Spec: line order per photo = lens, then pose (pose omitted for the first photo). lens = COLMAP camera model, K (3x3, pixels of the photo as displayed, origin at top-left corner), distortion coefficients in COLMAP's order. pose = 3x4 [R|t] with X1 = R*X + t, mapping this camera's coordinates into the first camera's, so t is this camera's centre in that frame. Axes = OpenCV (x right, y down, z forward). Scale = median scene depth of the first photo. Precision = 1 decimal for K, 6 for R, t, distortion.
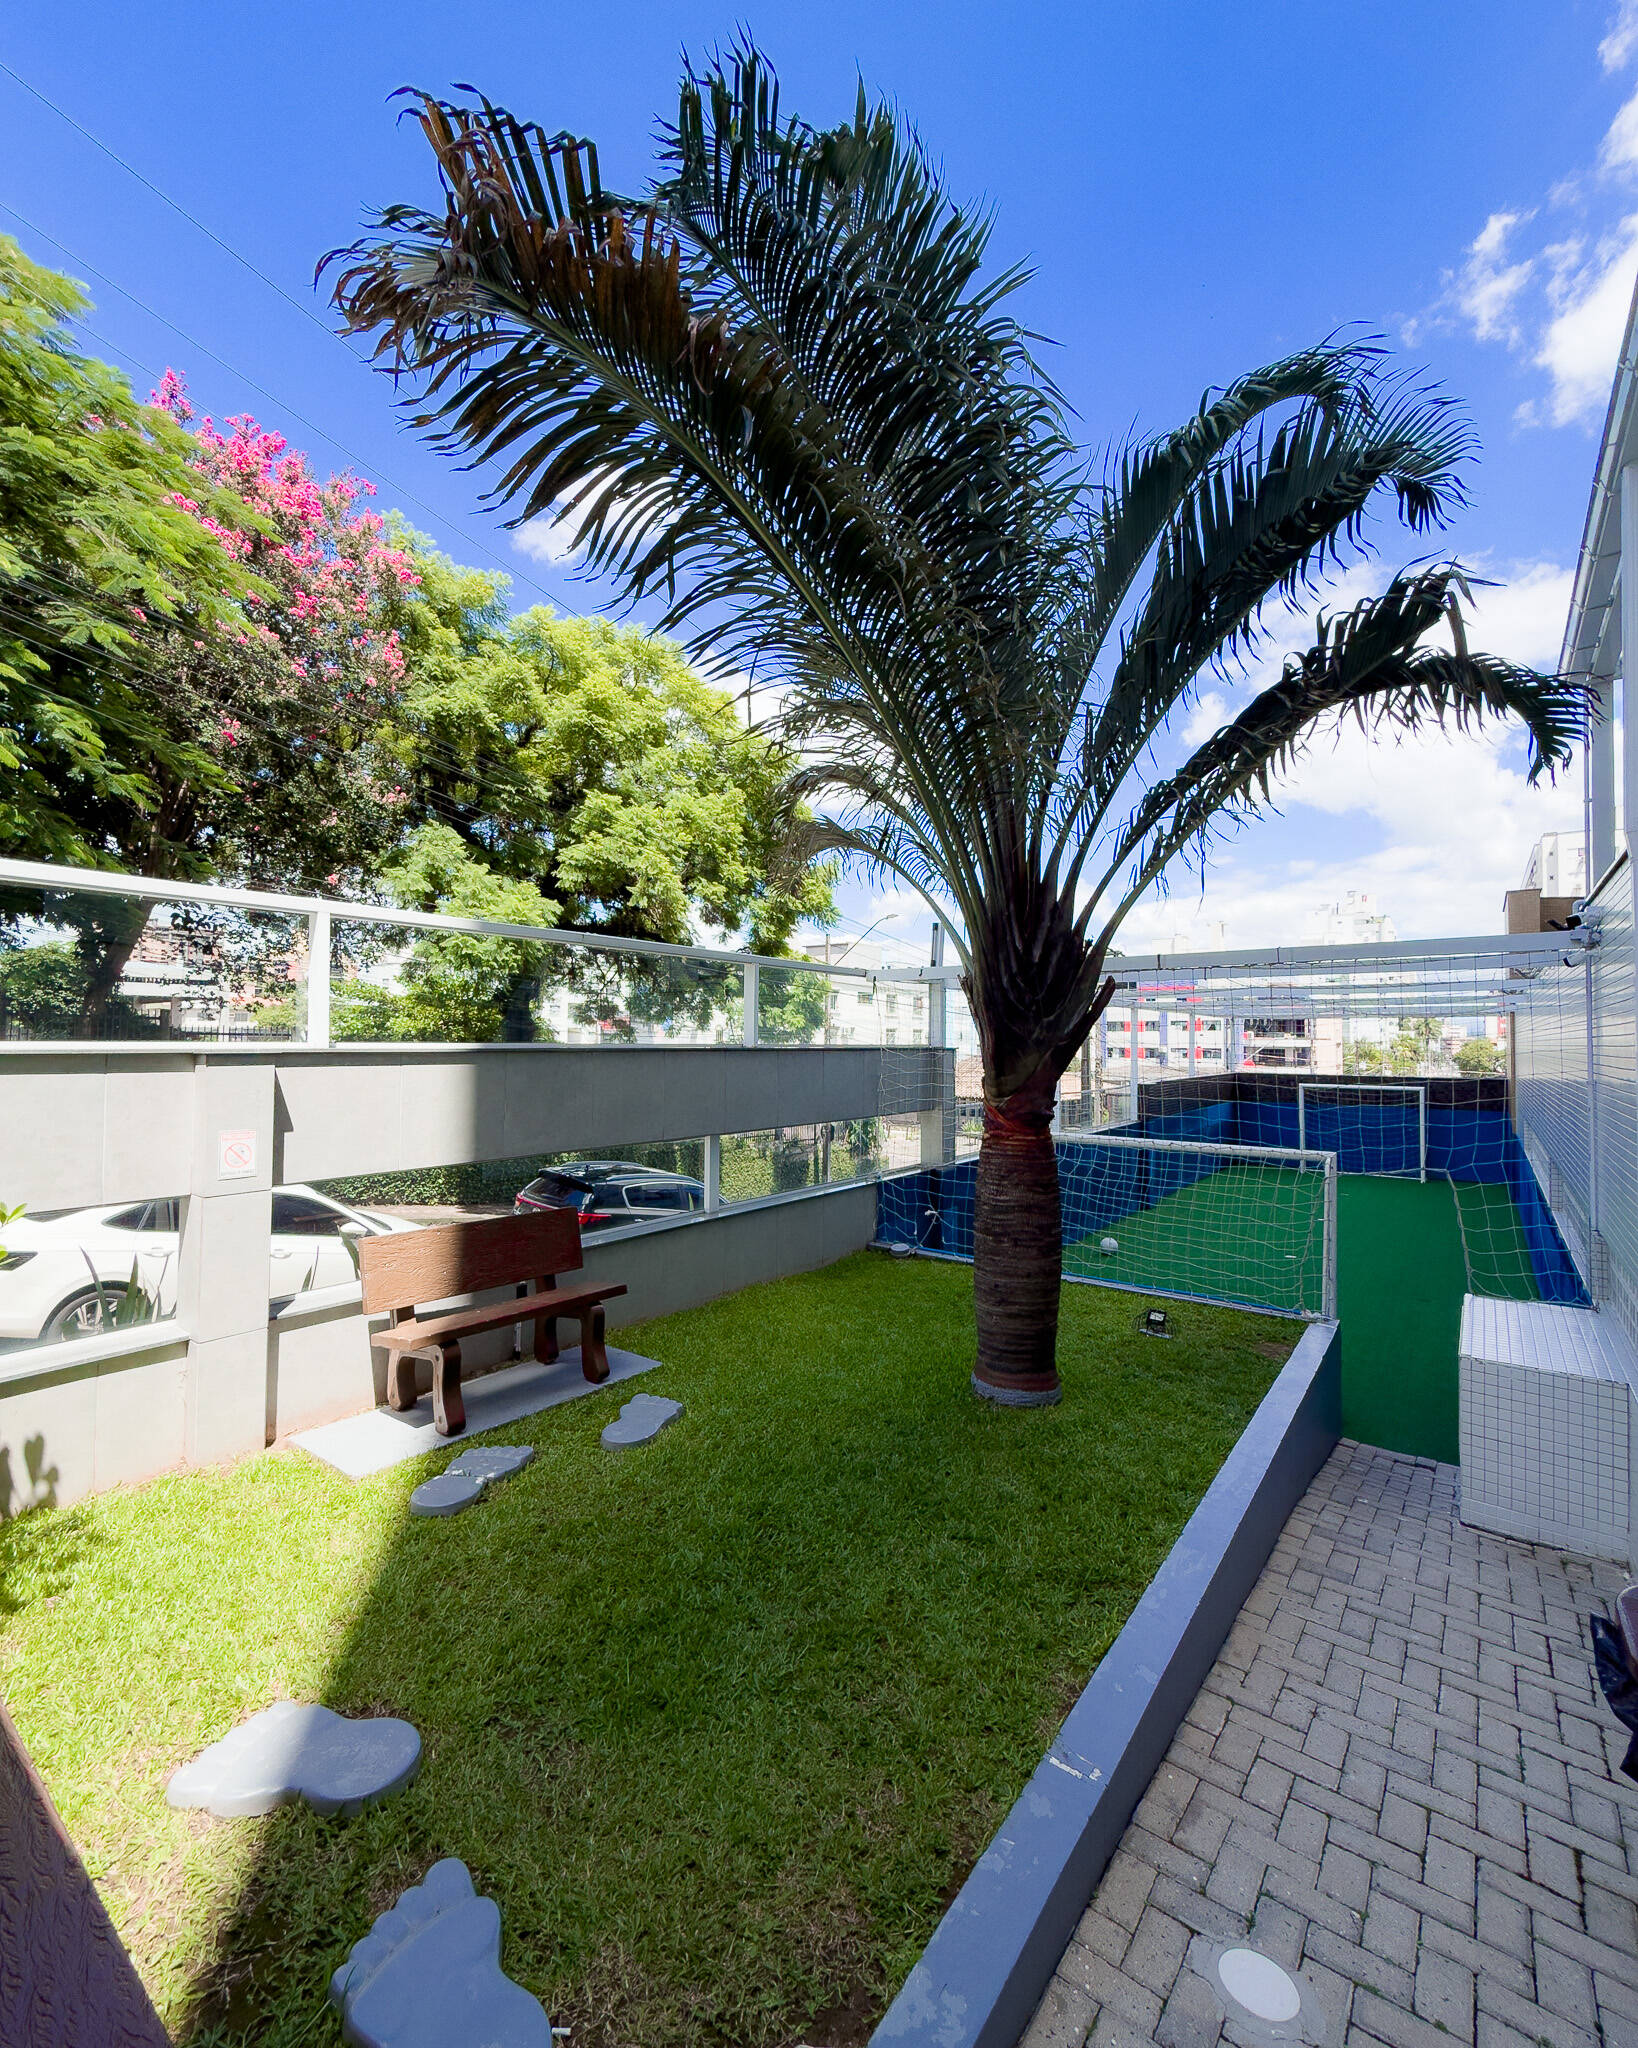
lens RADIAL K [[871.6, 0, 819.0], [0, 871.6, 1024.0], [0, 0, 1]] dist [-0.000118, 0.000005]
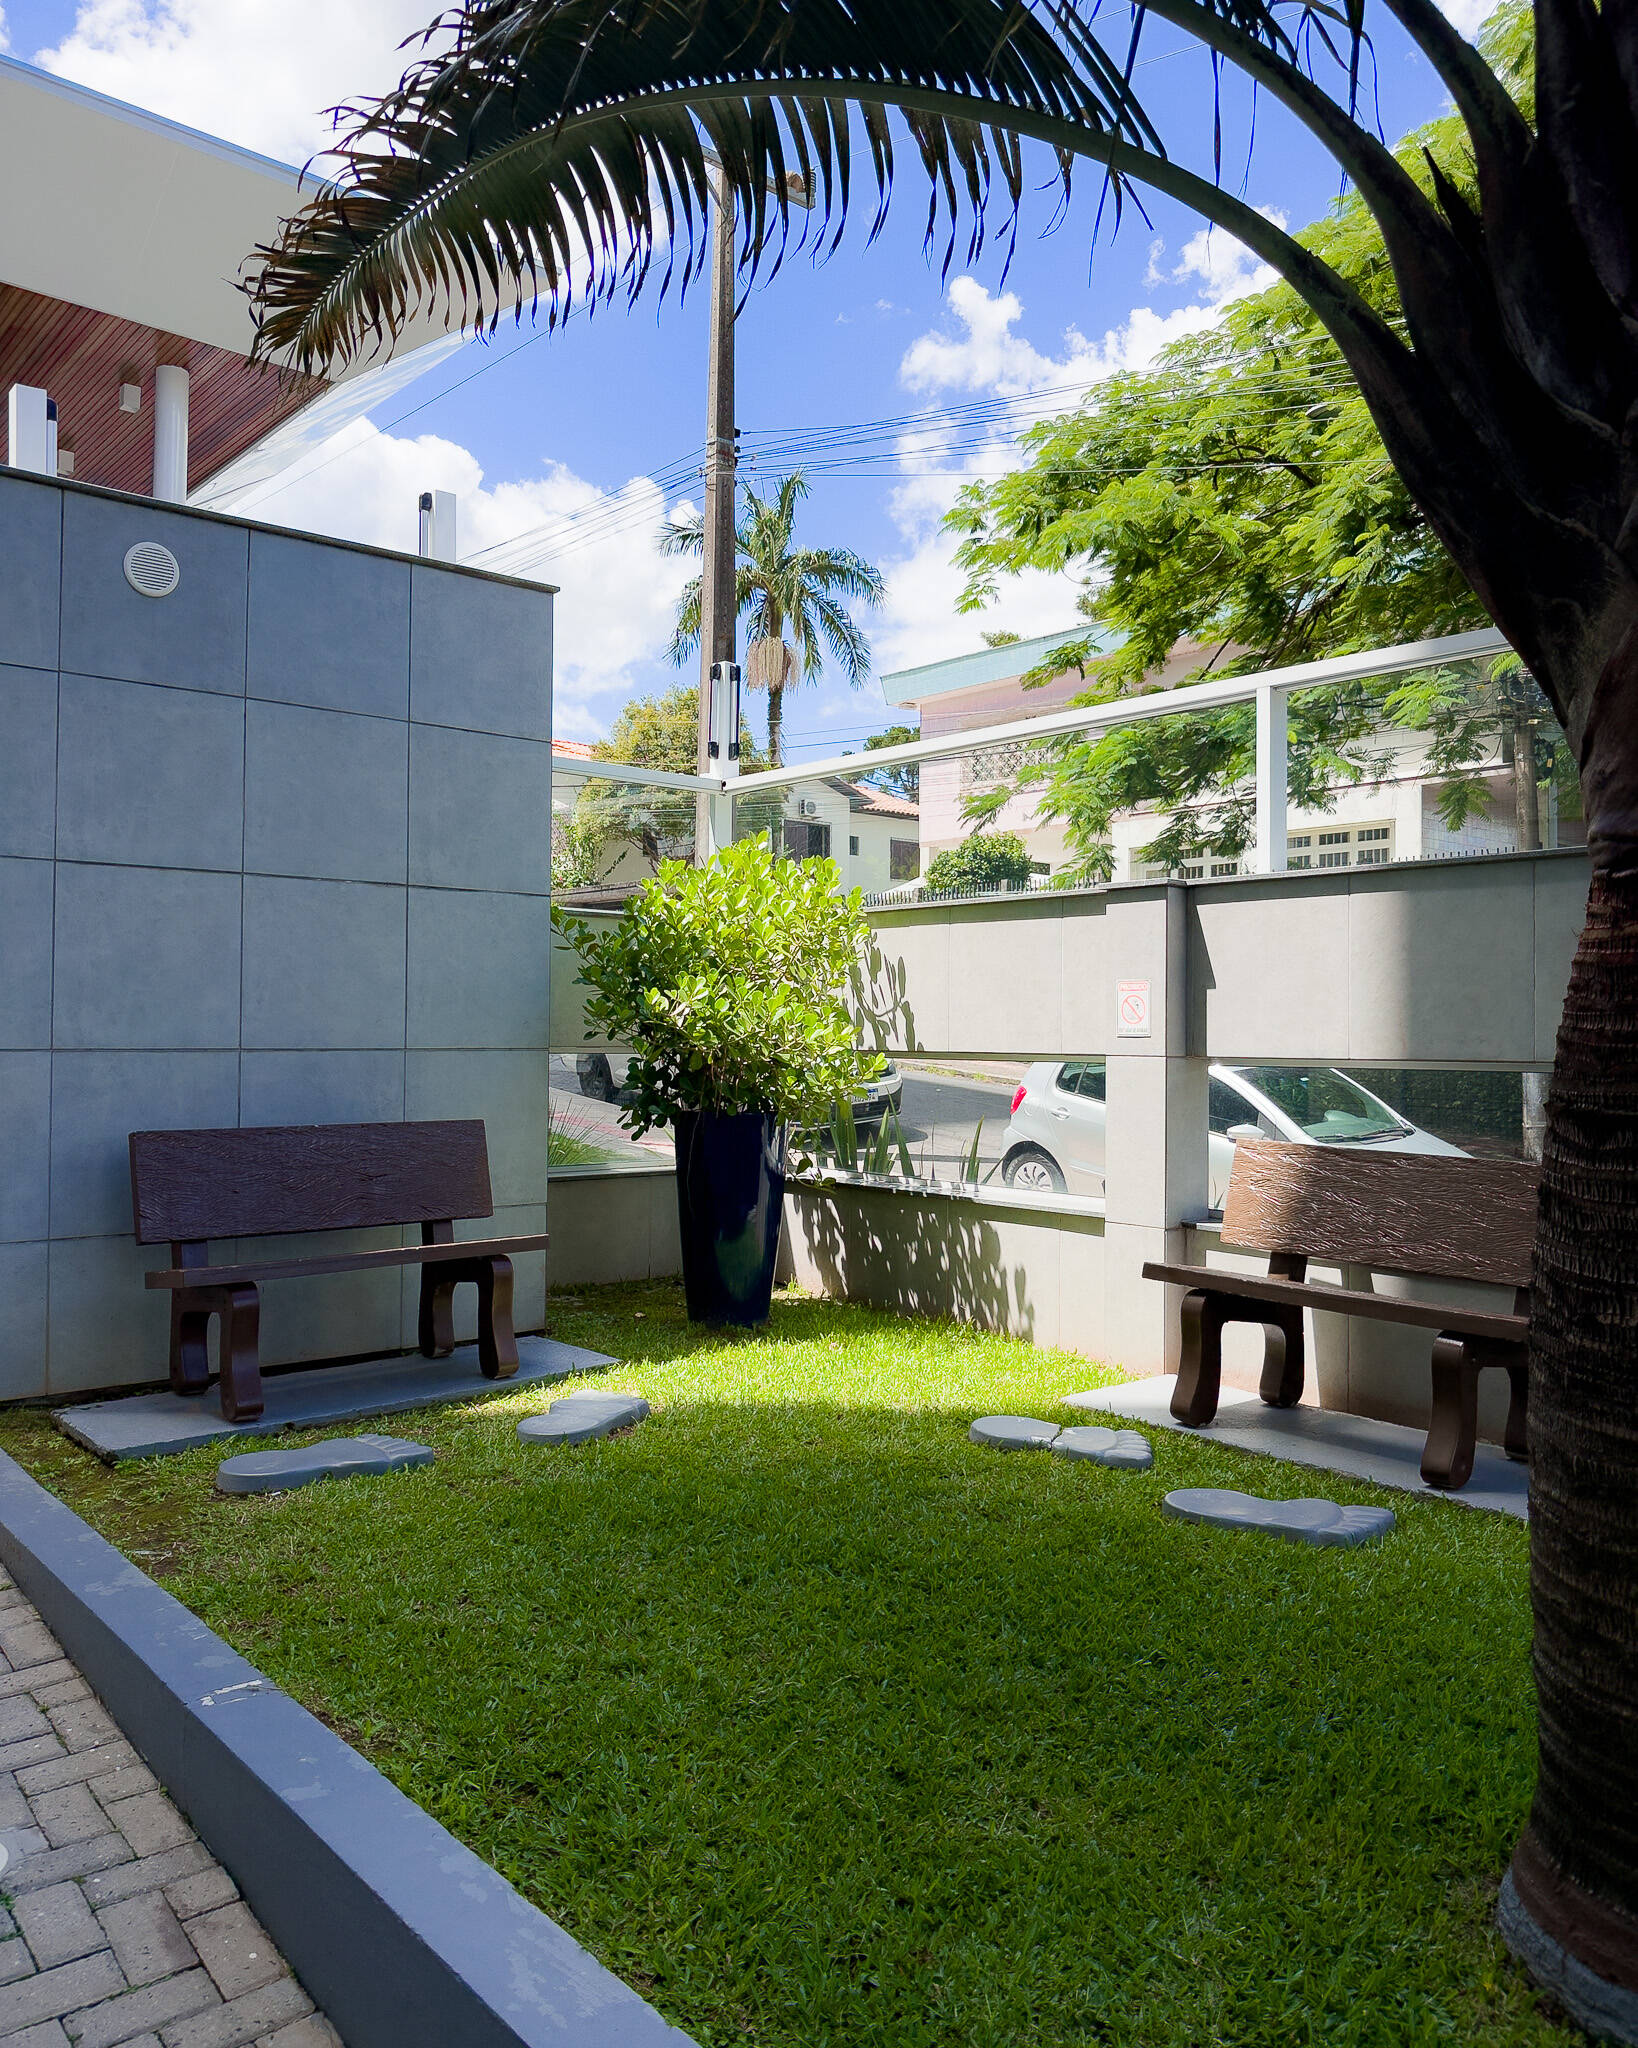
lens RADIAL K [[1543.8, 0, 819.0], [0, 1543.8, 1024.0], [0, 0, 1]] dist [0.002290, 0.002304]
pose [[-0.210493, -0.017735, -0.977435, 1.275255], [0.010993, 0.999729, -0.020507, 0.288569], [0.977534, -0.015062, -0.210241, 1.536373]]
